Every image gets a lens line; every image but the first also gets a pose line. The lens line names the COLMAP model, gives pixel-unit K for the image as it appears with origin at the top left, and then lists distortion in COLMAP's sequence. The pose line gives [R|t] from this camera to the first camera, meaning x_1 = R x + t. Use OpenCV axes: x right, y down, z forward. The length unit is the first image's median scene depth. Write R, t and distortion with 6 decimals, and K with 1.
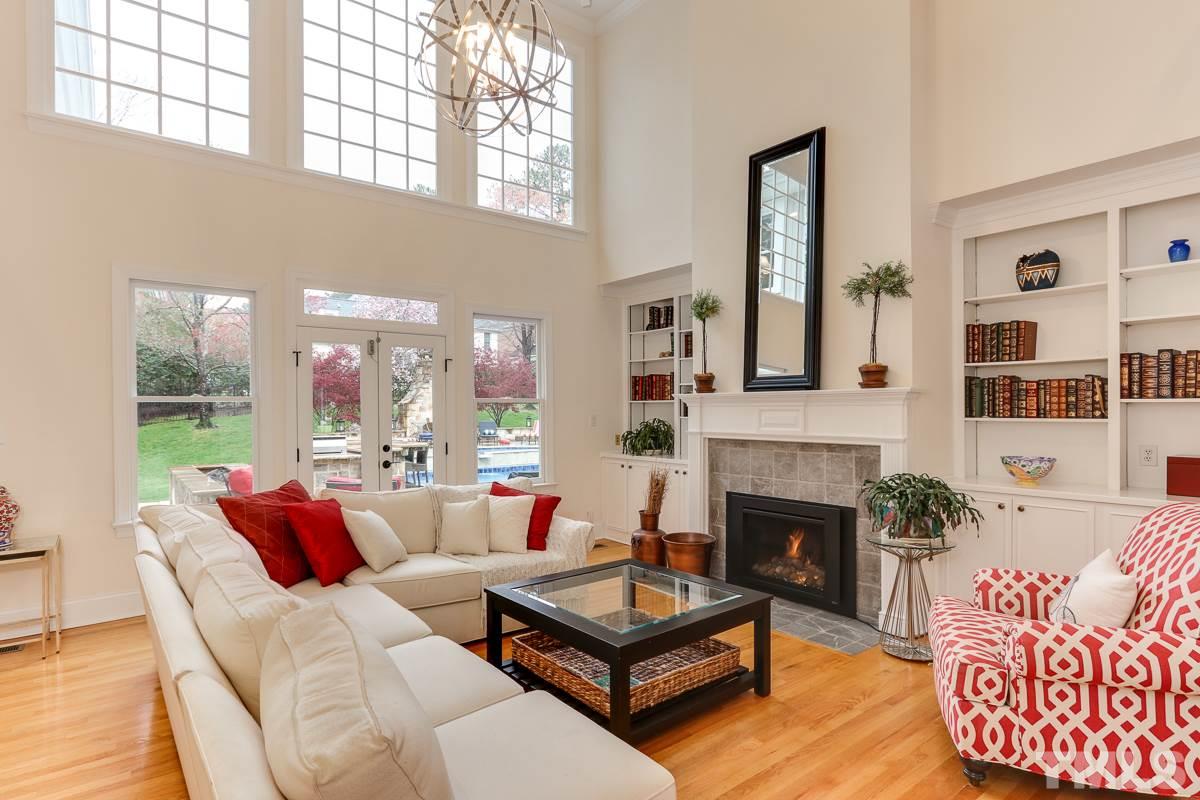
lens RADIAL K [[569.3, 0, 600.0], [0, 569.3, 400.0], [0, 0, 1]] dist [-0.000509, -0.000296]
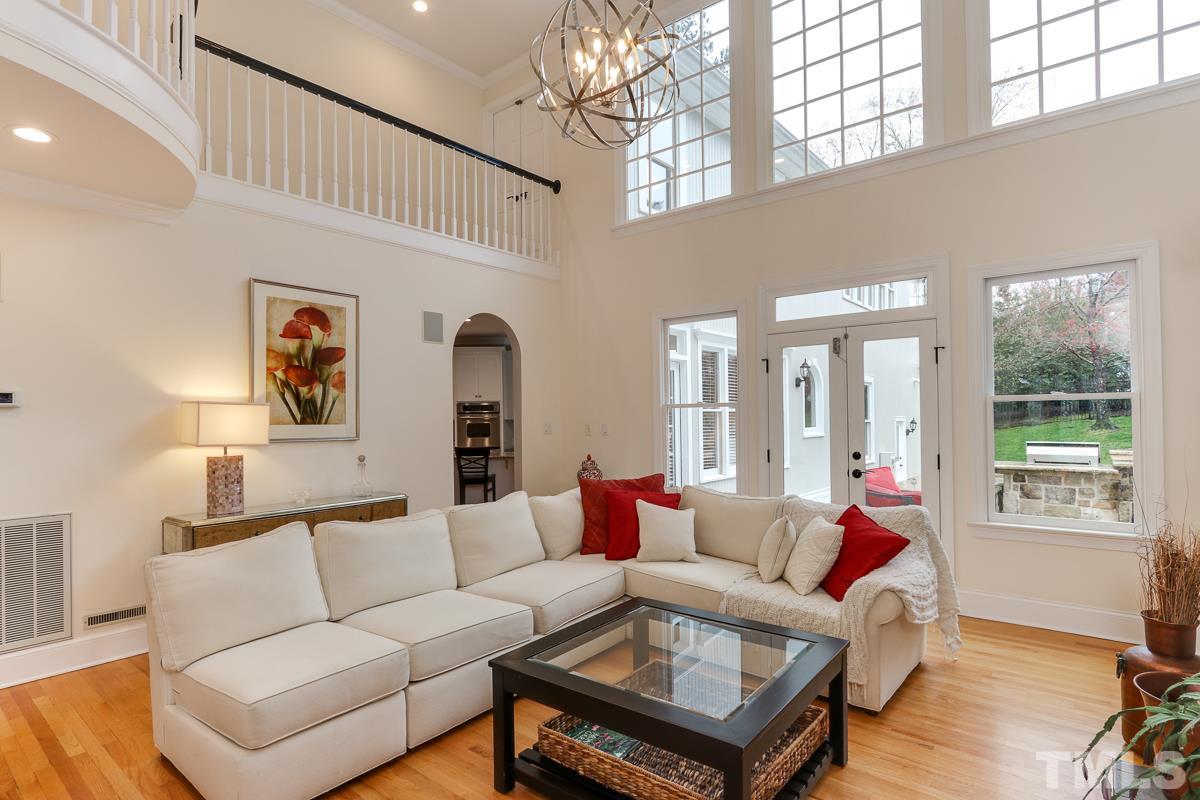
lens RADIAL K [[620.6, 0, 588.8], [0, 620.6, 408.4], [0, 0, 1]] dist [-0.000500, 0.000151]
pose [[0.221712, -0.001036, -0.975112, 0.454298], [0.018934, 0.999815, 0.003242, -0.000968], [0.974928, -0.019181, 0.221691, 0.347015]]
